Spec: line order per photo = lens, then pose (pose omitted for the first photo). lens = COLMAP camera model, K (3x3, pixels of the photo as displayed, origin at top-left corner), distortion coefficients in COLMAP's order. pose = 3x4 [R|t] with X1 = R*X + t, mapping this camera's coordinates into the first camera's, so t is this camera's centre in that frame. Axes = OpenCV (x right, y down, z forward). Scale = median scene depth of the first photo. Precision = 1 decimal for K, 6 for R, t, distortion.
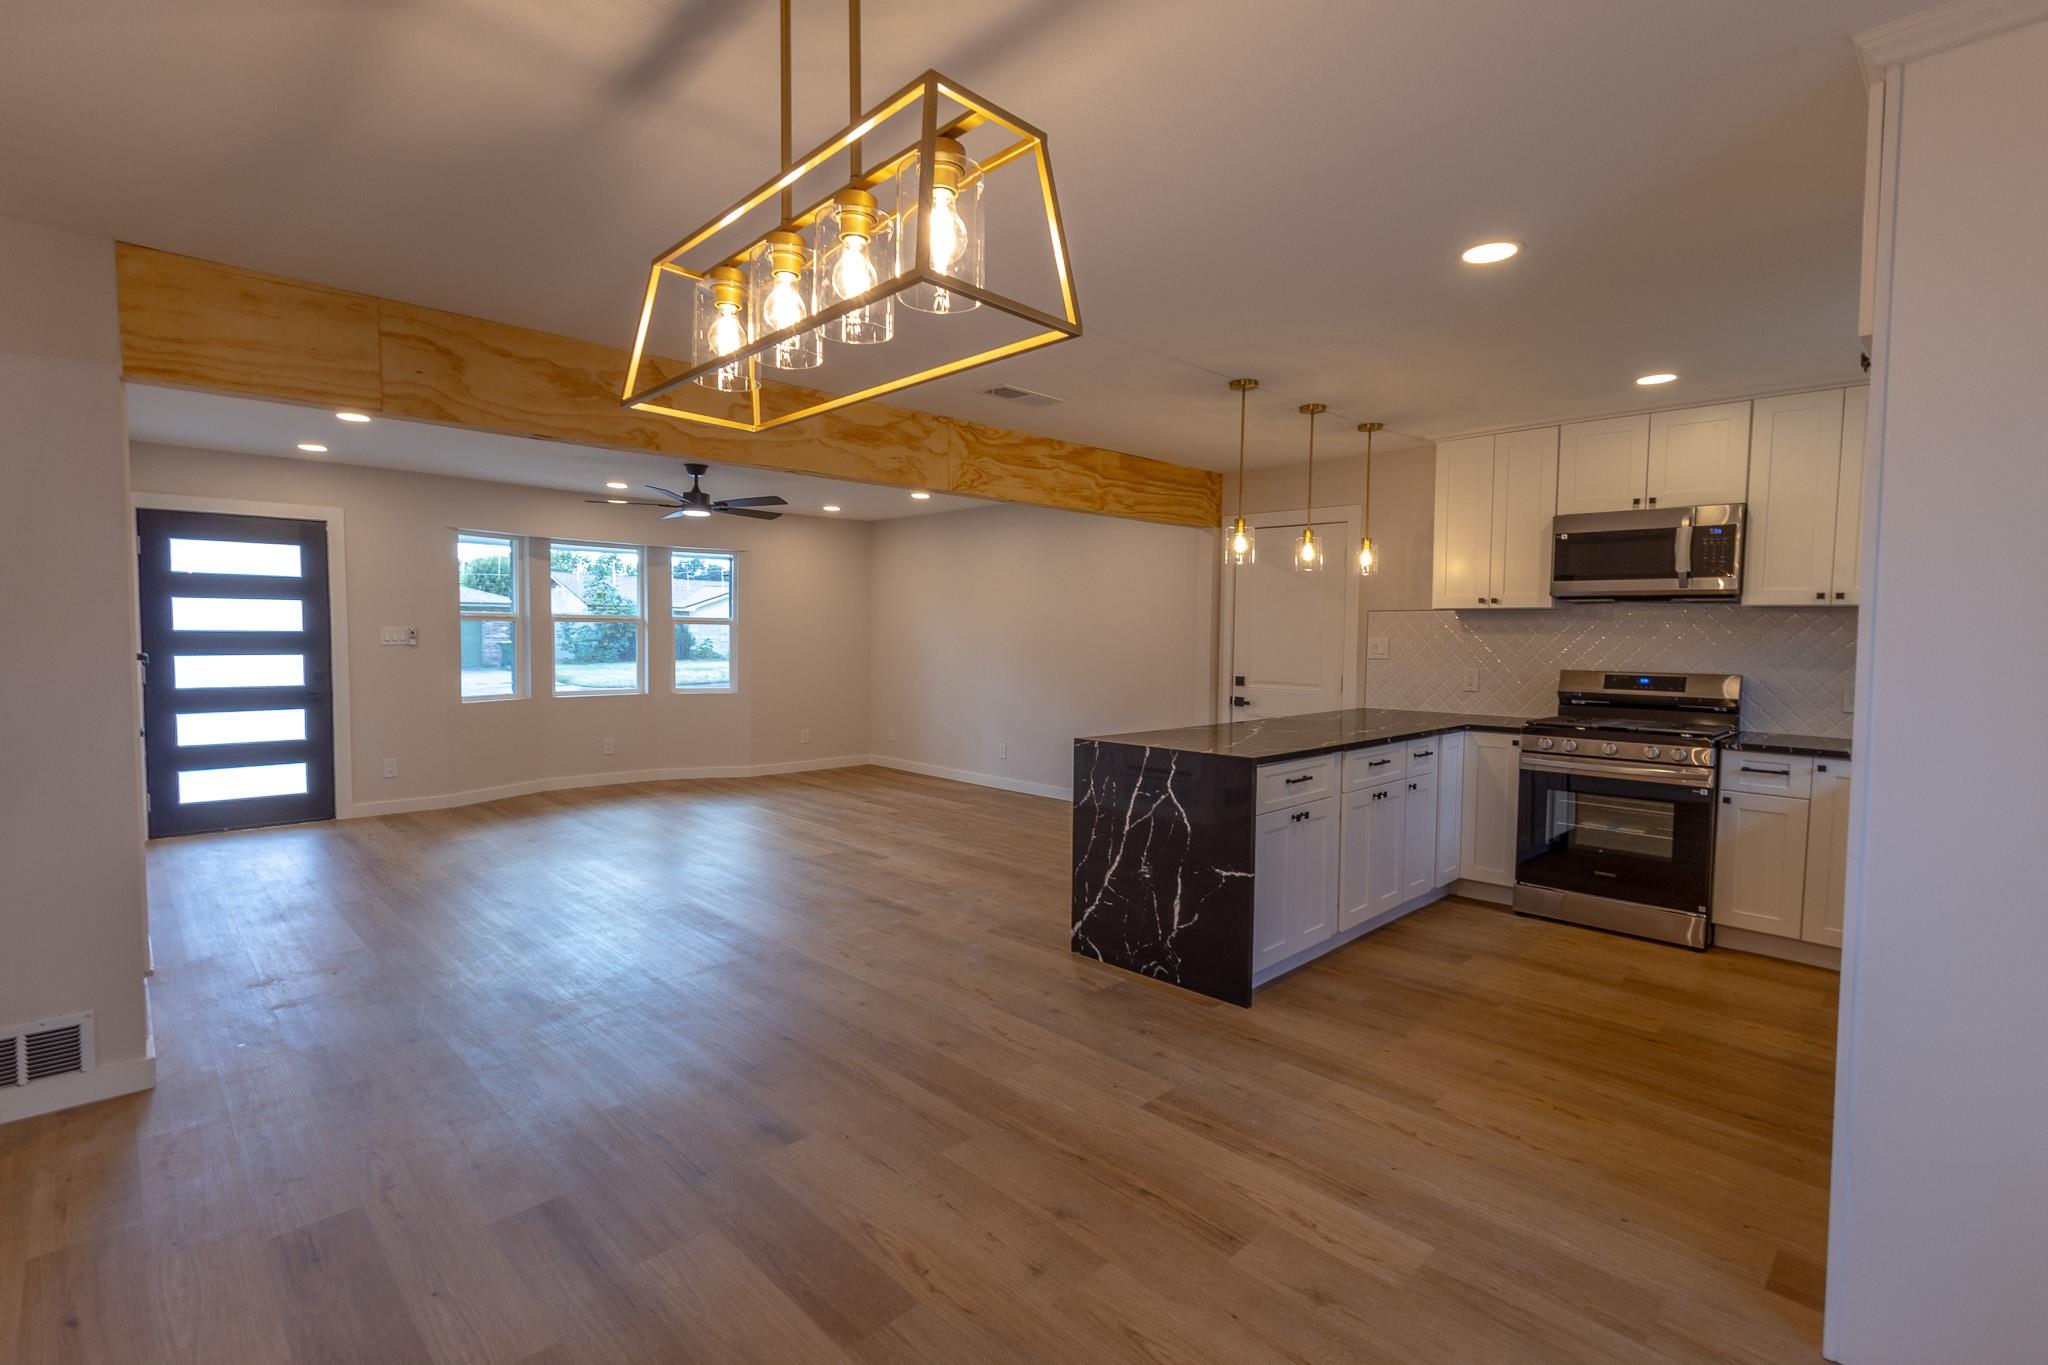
lens RADIAL K [[930.5, 0, 1025.5], [0, 930.5, 681.4], [0, 0, 1]] dist [-0.004322, -0.000014]
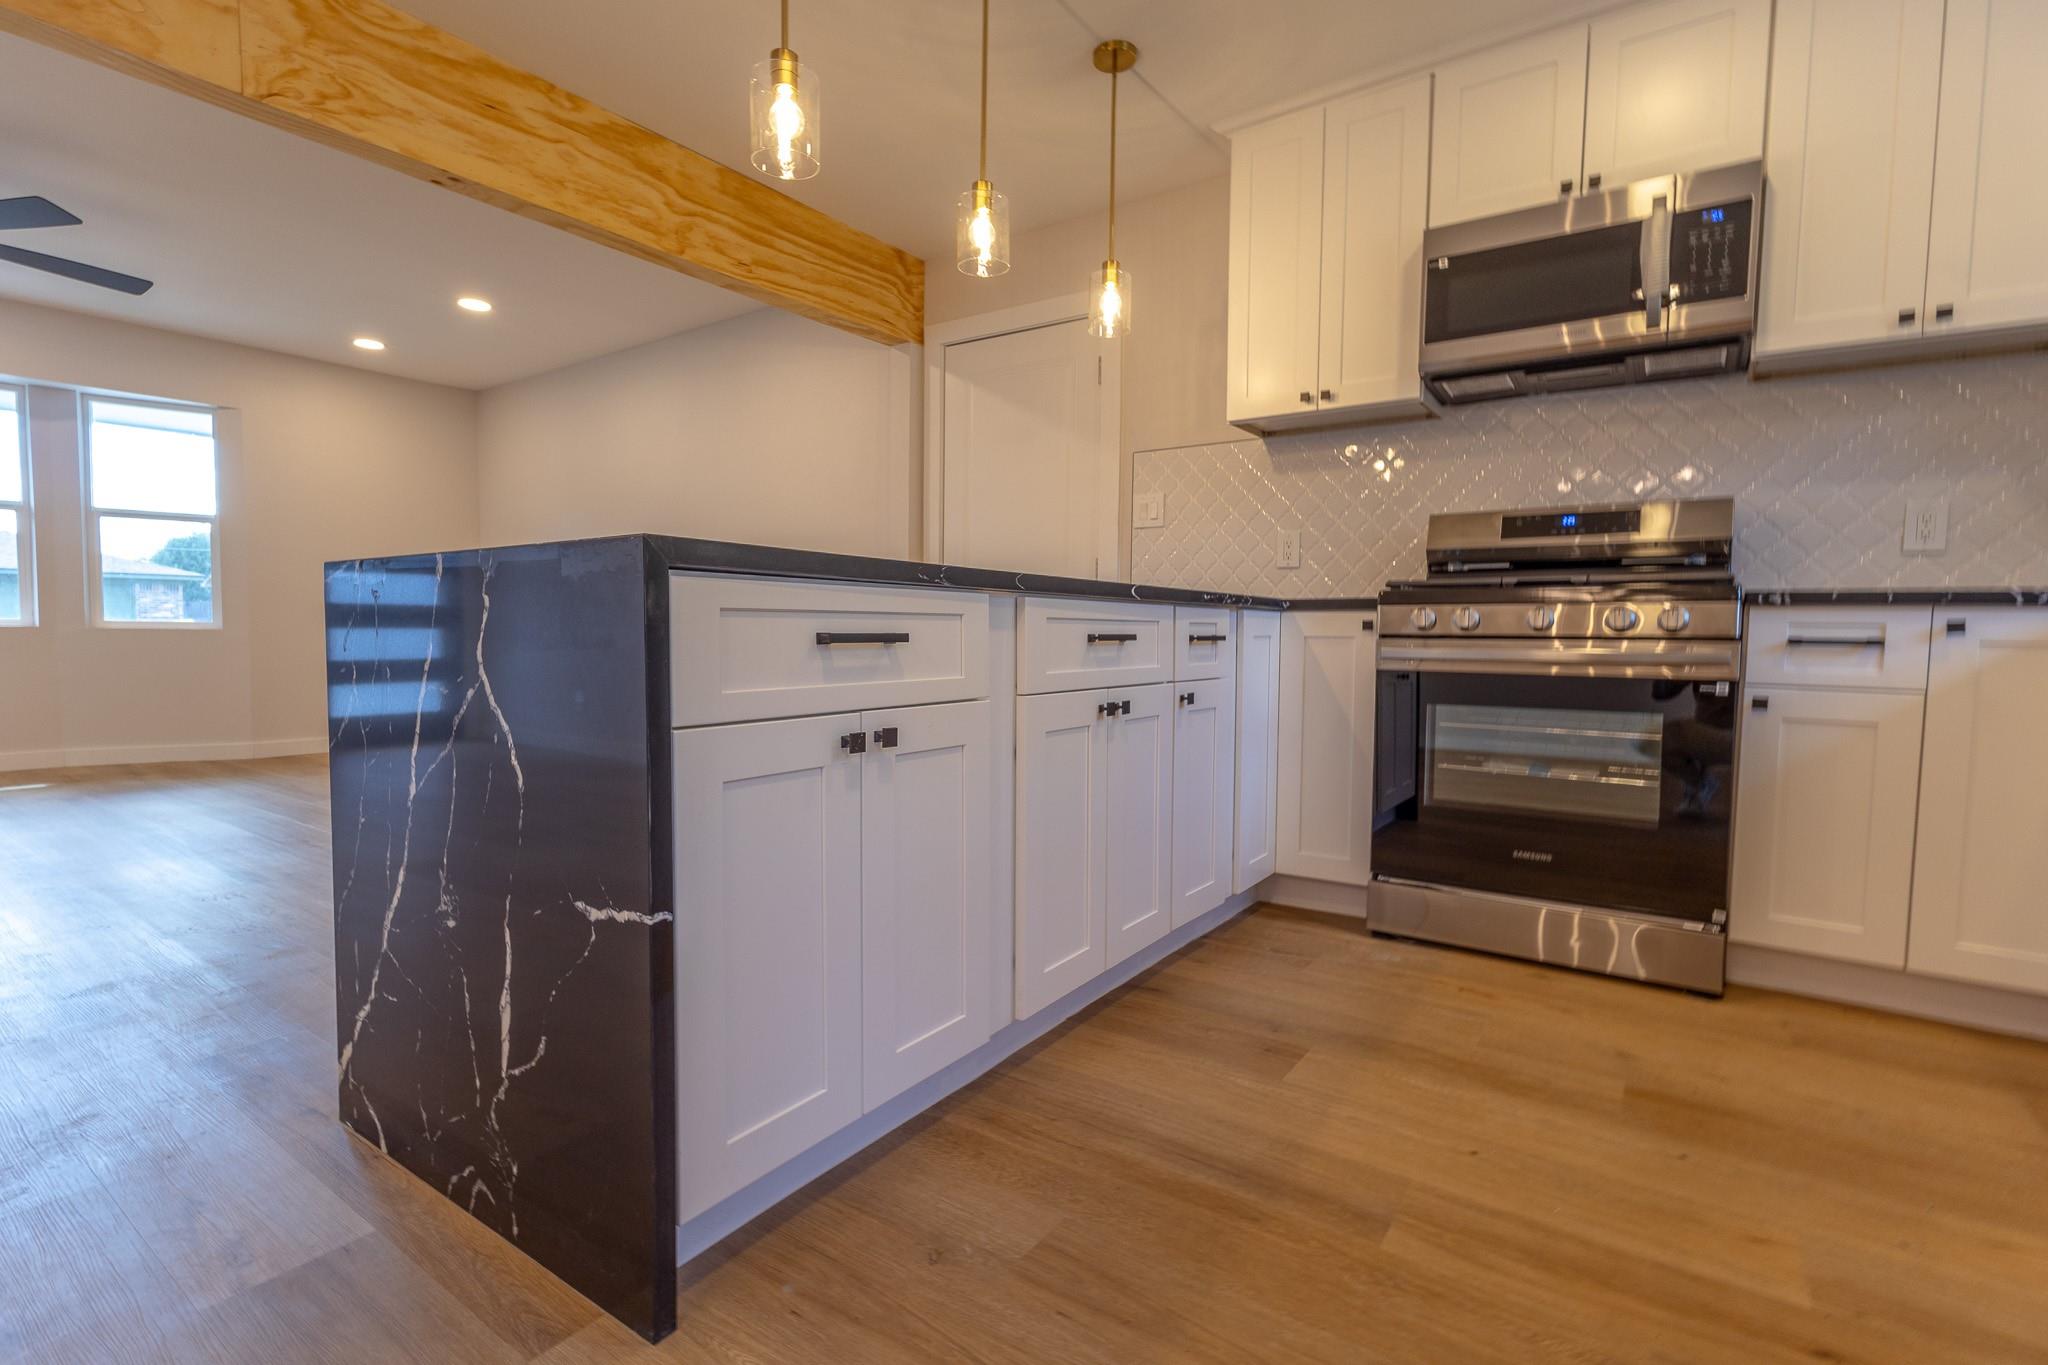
lens RADIAL K [[930.5, 0, 1027.2], [0, 930.5, 681.5], [0, 0, 1]] dist [-0.004322, -0.000014]
pose [[0.982746, -0.010229, 0.184678, 0.236522], [0.009298, 0.999939, 0.005906, 0.098884], [-0.184727, -0.004087, 0.982781, 0.517135]]
